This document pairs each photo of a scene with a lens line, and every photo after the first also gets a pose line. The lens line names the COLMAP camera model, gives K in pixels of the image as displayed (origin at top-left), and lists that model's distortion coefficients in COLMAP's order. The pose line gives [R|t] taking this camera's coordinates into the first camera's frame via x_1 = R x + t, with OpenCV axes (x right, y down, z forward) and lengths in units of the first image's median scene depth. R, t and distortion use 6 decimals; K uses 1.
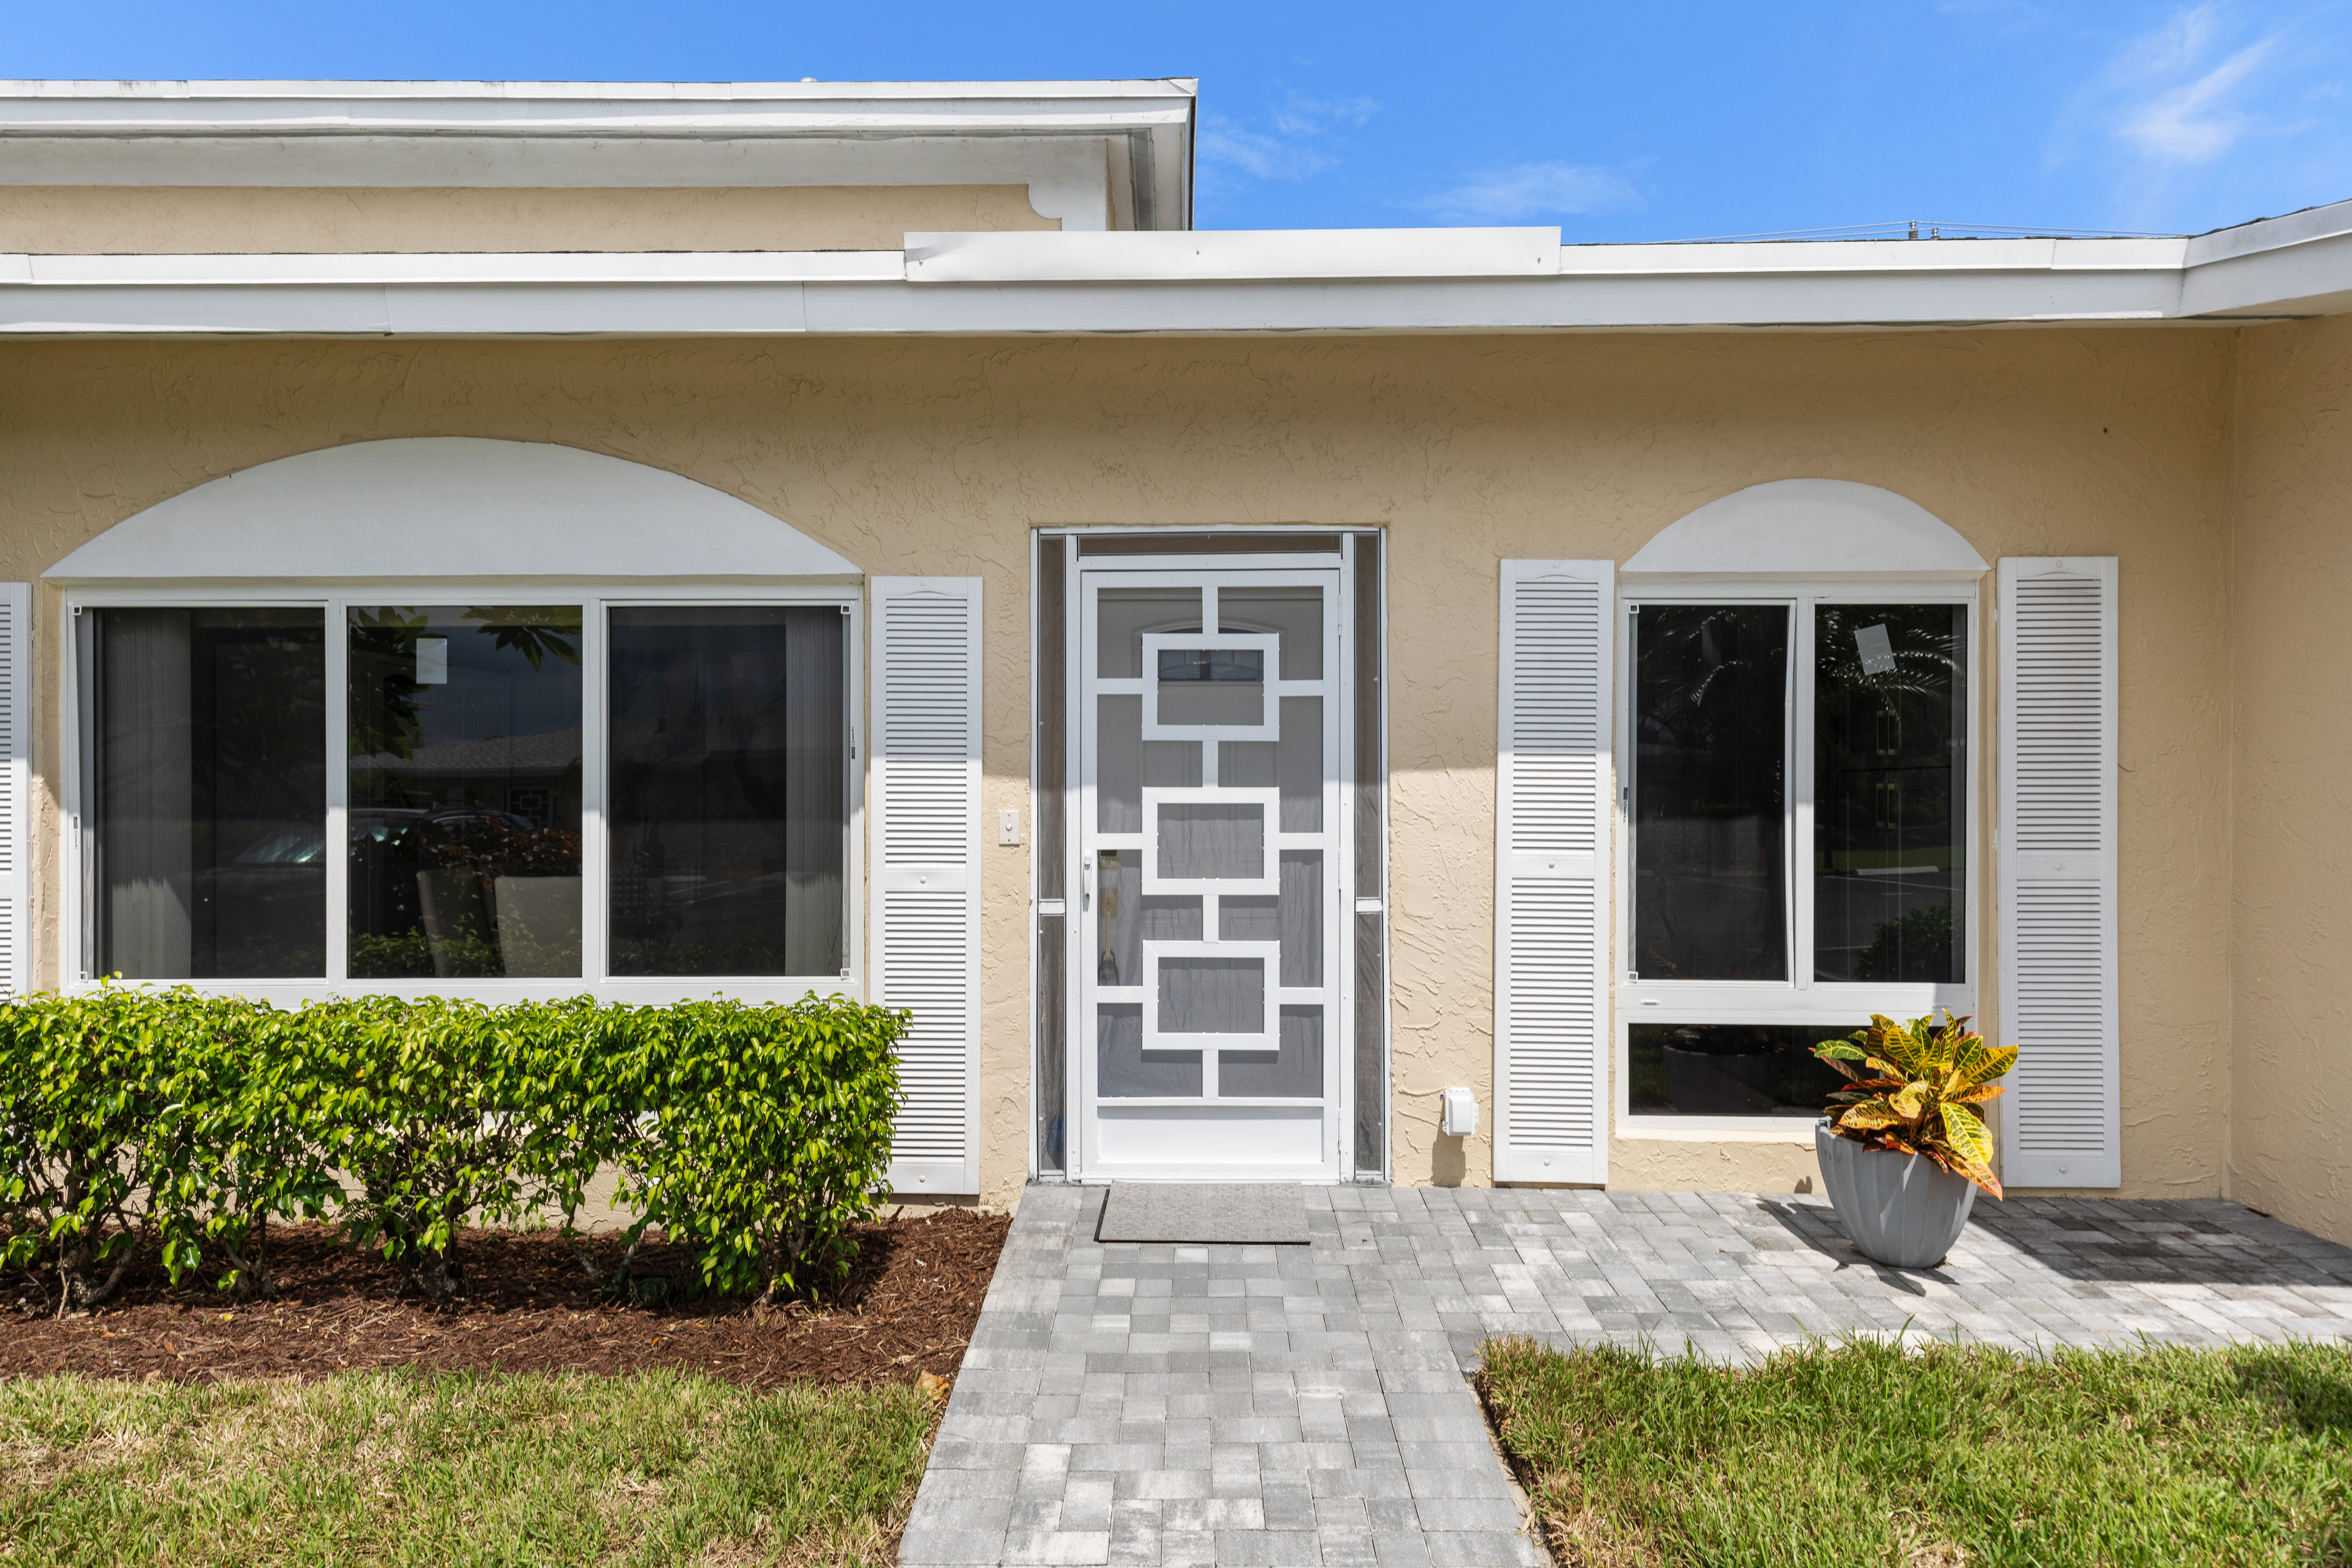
lens RADIAL K [[1300.1, 0, 1176.0], [0, 1300.1, 784.0], [0, 0, 1]] dist [0.032093, 0.000329]
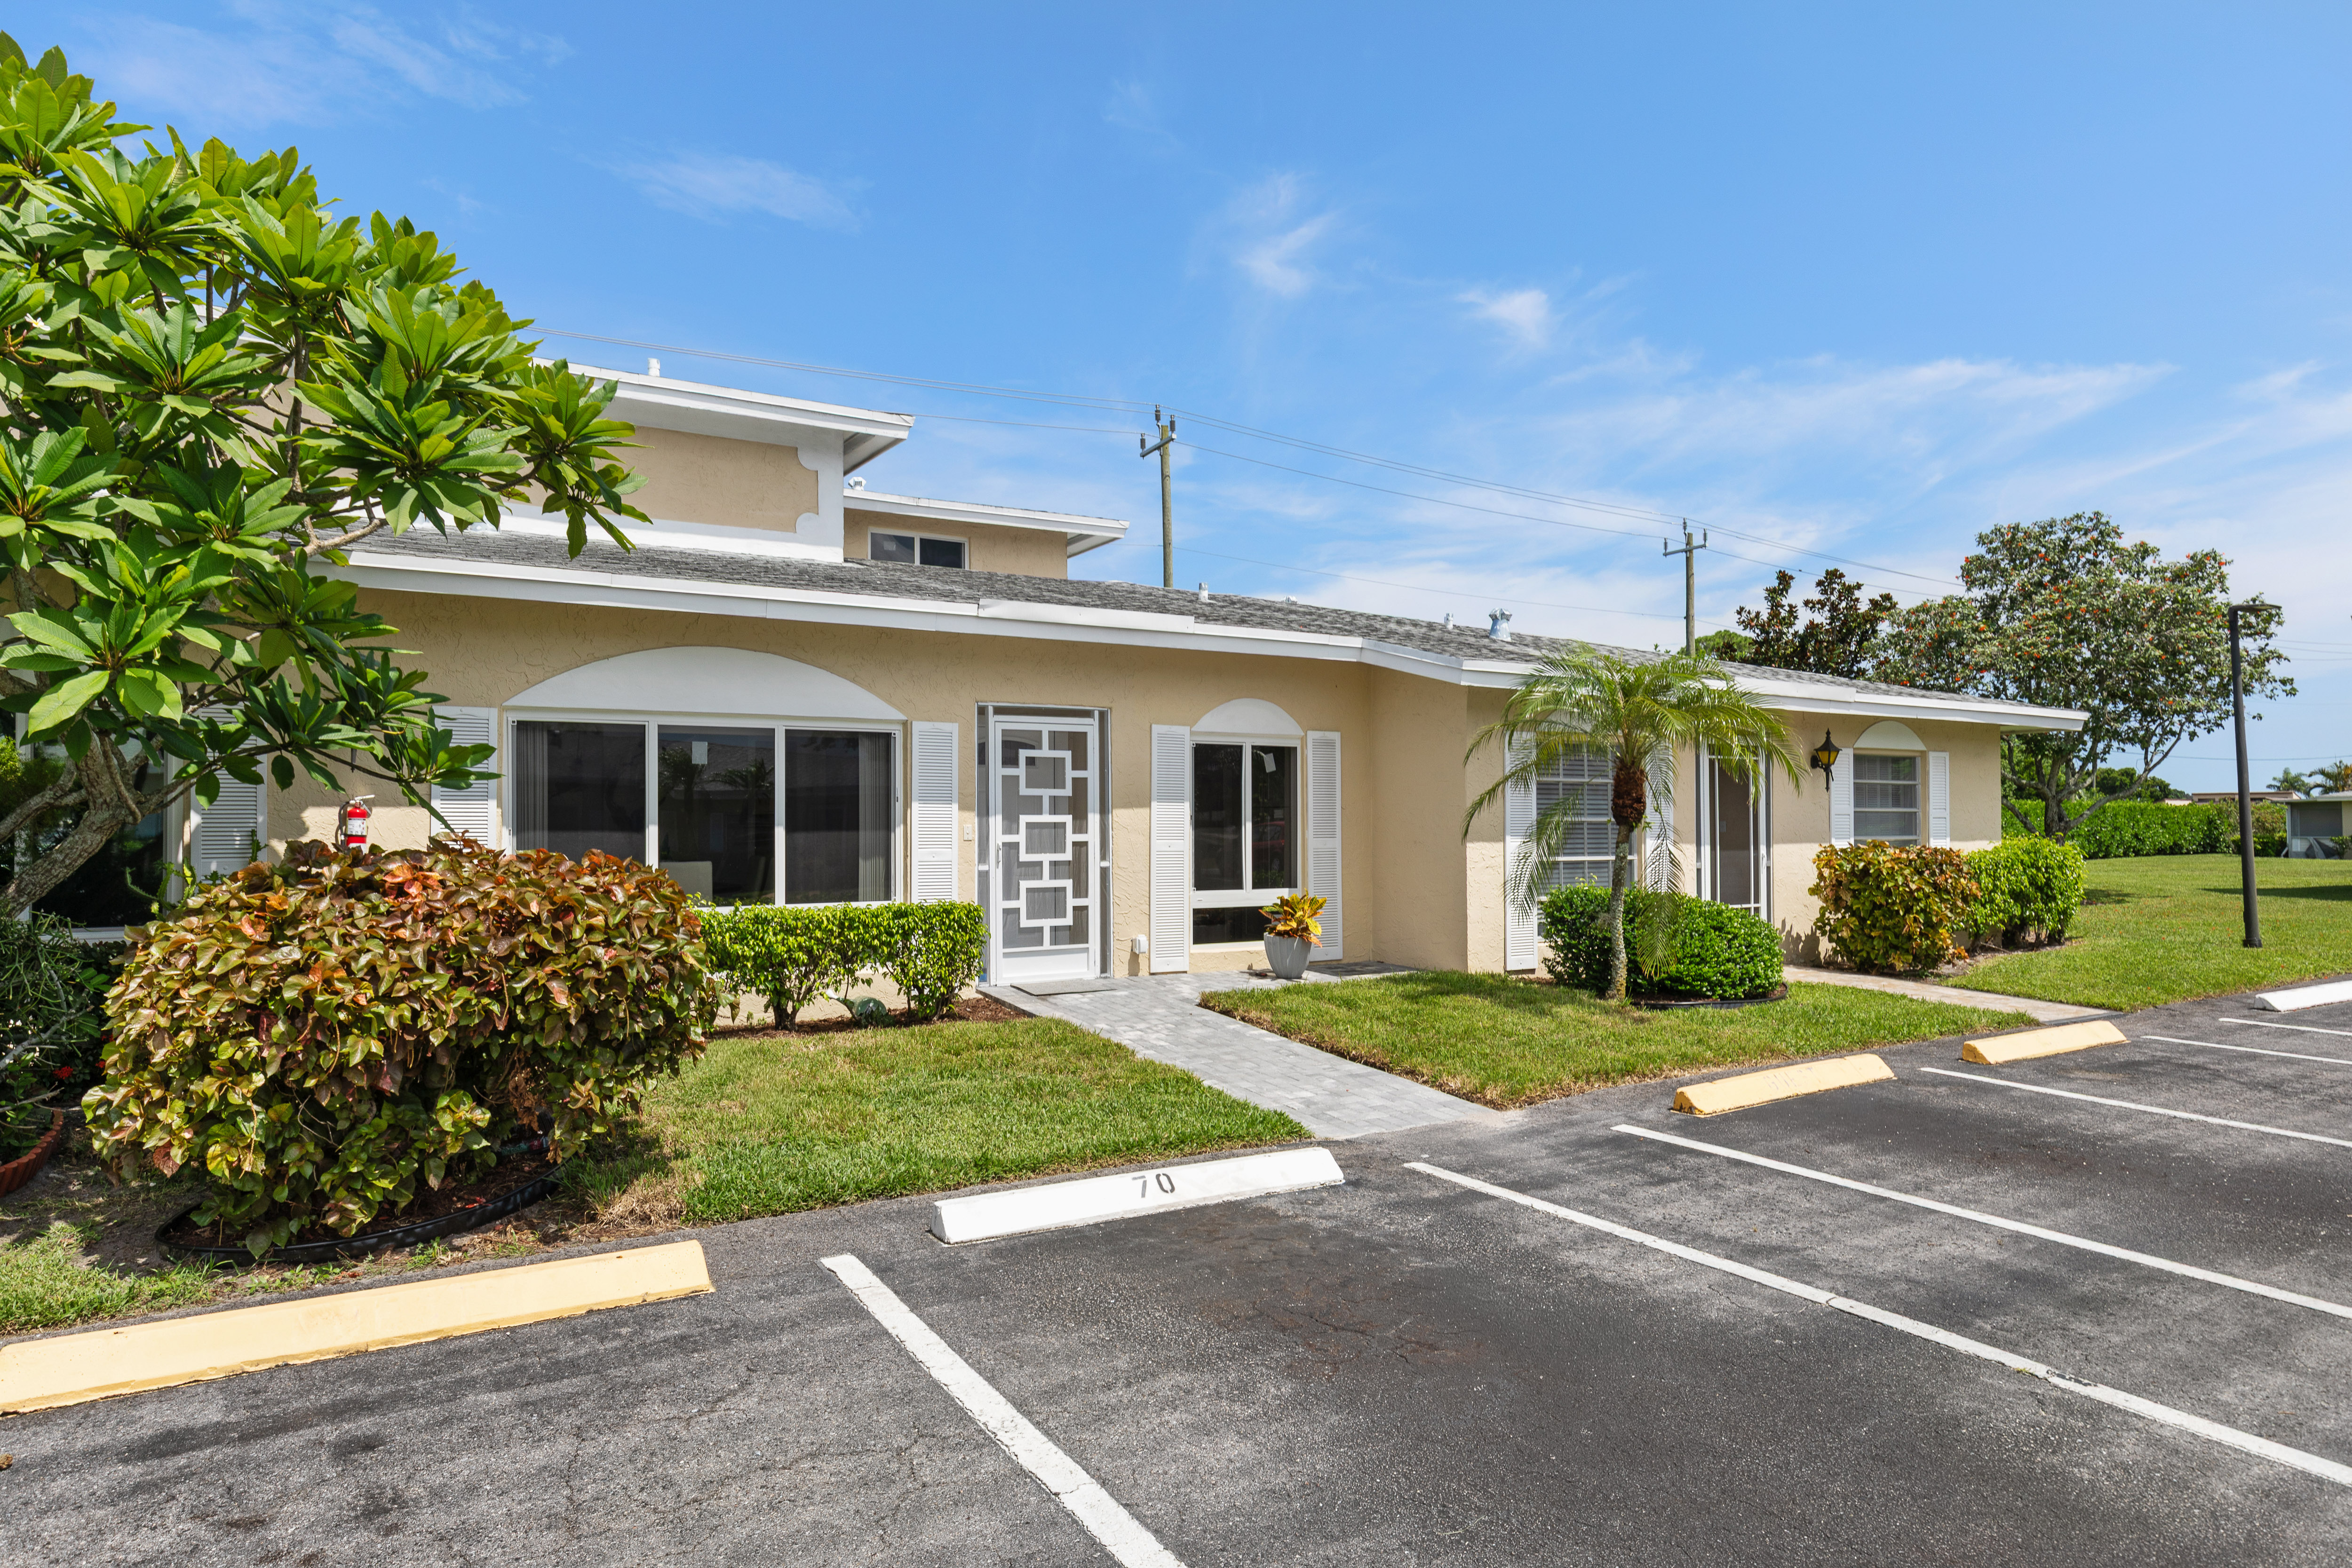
lens RADIAL K [[1367.2, 0, 1176.0], [0, 1367.2, 784.0], [0, 0, 1]] dist [0.000012, -0.000049]
pose [[0.844360, 0.012274, 0.535635, -1.105400], [-0.000005, 0.999738, -0.022902, 0.002917], [-0.535776, 0.019335, 0.844139, -1.224767]]
